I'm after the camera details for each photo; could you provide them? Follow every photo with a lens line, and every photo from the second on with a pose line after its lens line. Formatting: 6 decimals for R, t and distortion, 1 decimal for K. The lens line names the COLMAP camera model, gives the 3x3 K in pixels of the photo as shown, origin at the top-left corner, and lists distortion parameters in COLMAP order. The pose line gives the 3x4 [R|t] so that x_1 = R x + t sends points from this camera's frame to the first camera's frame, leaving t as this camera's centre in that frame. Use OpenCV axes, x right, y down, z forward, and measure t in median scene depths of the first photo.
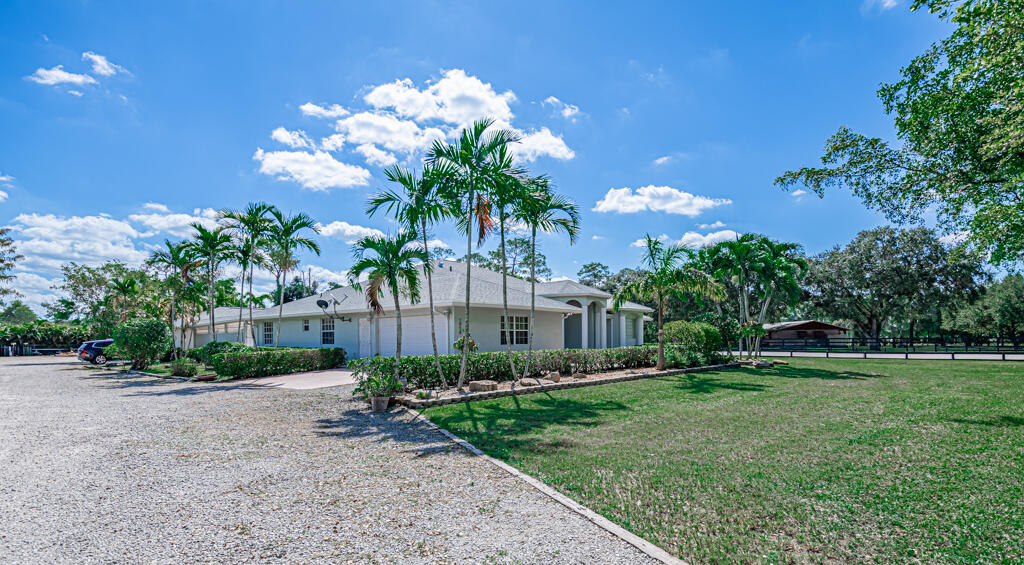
lens RADIAL K [[541.9, 0, 509.9], [0, 541.9, 335.4], [0, 0, 1]] dist [0.000593, 0.000095]
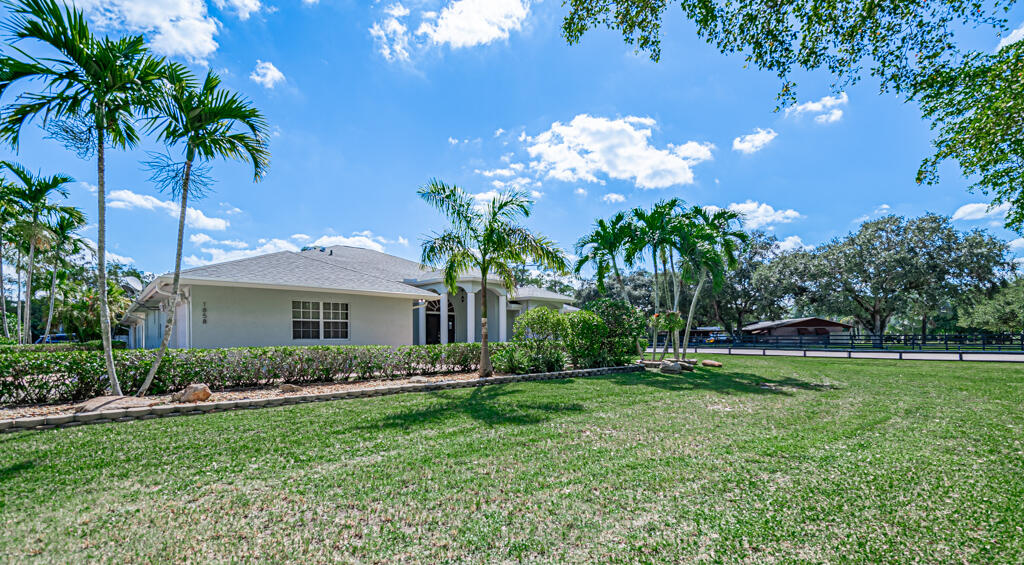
lens RADIAL K [[461.8, 0, 512.0], [0, 461.8, 334.6], [0, 0, 1]] dist [0.002933, 0.000365]
pose [[0.994965, 0.003064, -0.100175, 0.123715], [-0.002705, 0.999989, 0.003724, 0.002666], [0.100186, -0.003434, 0.994963, 0.137669]]
